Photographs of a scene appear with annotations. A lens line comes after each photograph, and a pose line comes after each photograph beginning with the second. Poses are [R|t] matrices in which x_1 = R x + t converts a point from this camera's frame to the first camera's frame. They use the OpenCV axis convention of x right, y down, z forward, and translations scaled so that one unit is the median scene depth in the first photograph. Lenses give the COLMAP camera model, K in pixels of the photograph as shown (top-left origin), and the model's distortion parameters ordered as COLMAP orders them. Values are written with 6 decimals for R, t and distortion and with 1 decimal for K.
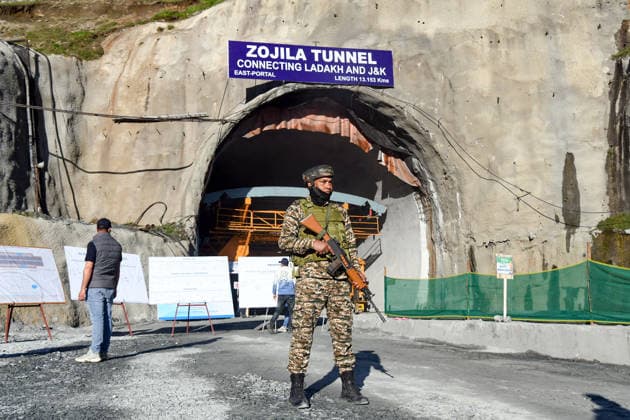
lens RADIAL K [[681.6, 0, 329.9], [0, 681.6, 209.0], [0, 0, 1]] dist [0.056542, 0.000000]
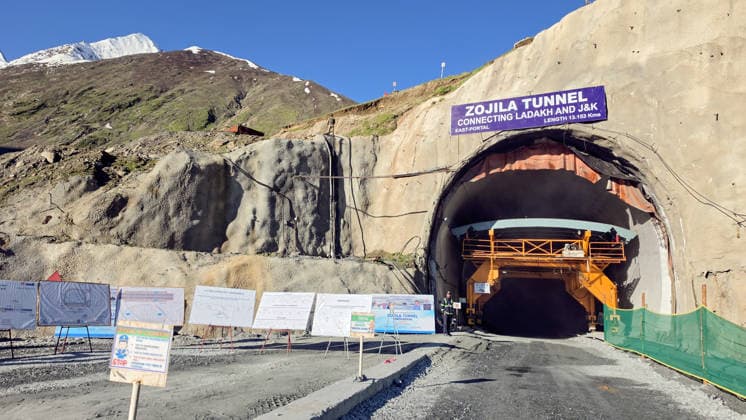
lens RADIAL K [[523.2, 0, 356.3], [0, 523.2, 205.4], [0, 0, 1]] dist [0.049901, -0.064074]
pose [[0.792918, -0.064917, -0.605861, 0.272265], [0.039725, 0.997701, -0.054912, -0.019312], [0.608032, 0.019473, 0.793673, 0.135358]]
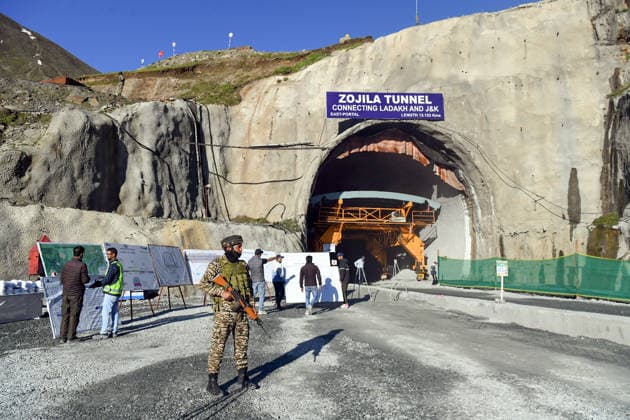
lens RADIAL K [[529.8, 0, 320.6], [0, 529.8, 207.6], [0, 0, 1]] dist [-0.042198, 0.009209]
pose [[0.988167, -0.004327, -0.153318, 0.009096], [0.009414, 0.999428, 0.032473, -0.038027], [0.153090, -0.033532, 0.987643, -0.103474]]
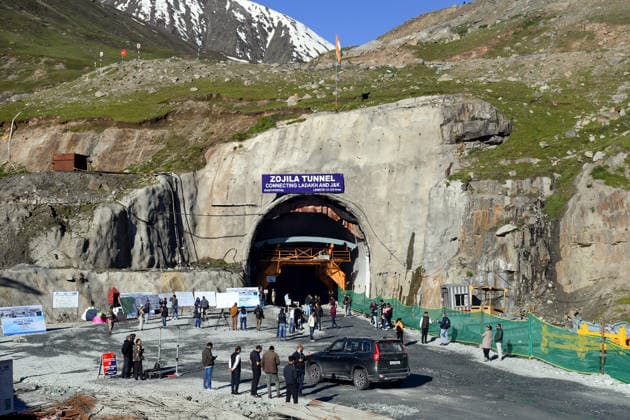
lens RADIAL K [[1146.2, 0, 320.4], [0, 1146.2, 206.5], [0, 0, 1]] dist [0.241277, 0.000000]
pose [[0.971955, 0.000299, -0.235165, 0.822899], [0.022844, 0.995150, 0.095680, -0.464001], [0.234053, -0.098369, 0.967235, -2.281239]]
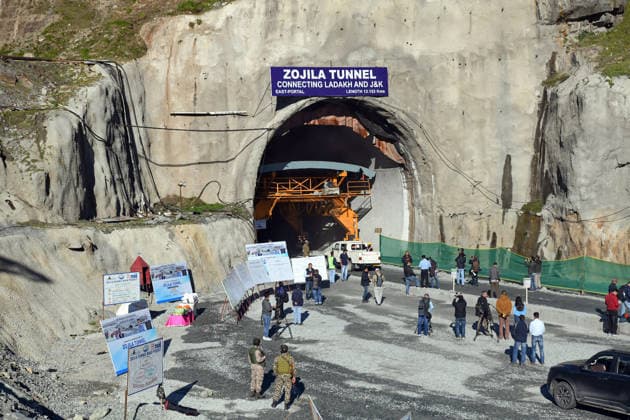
lens RADIAL K [[1210.2, 0, 346.8], [0, 1210.2, 225.3], [0, 0, 1]] dist [0.297146, 0.000000]
pose [[0.991453, -0.010390, 0.130053, -0.304792], [-0.014912, 0.981266, 0.192078, -0.390457], [-0.129612, -0.192375, 0.972724, -1.382818]]
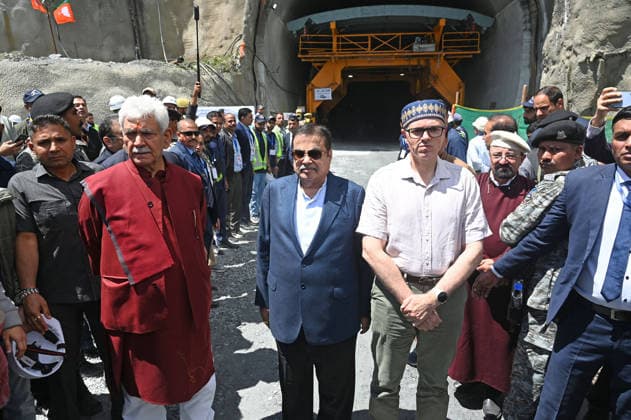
lens RADIAL K [[418.9, 0, 308.5], [0, 418.9, 209.1], [0, 0, 1]] dist [-0.001392, -0.004501]
pose [[0.878180, 0.111888, -0.465060, 0.176354], [0.070737, 0.931189, 0.357607, 0.018423], [0.473071, -0.346940, 0.809837, 0.424159]]
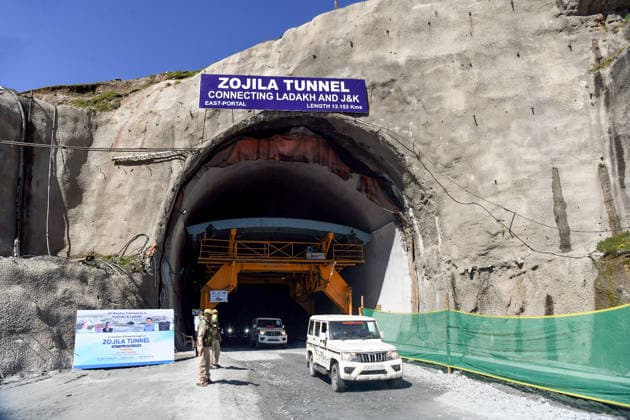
lens RADIAL K [[433.7, 0, 323.0], [0, 433.7, 212.0], [0, 0, 1]] dist [-0.012218, -0.007614]
pose [[0.995127, -0.026984, -0.094832, 0.086026], [0.019801, 0.996920, -0.075886, 0.011953], [0.096588, 0.073639, 0.992597, 0.379053]]
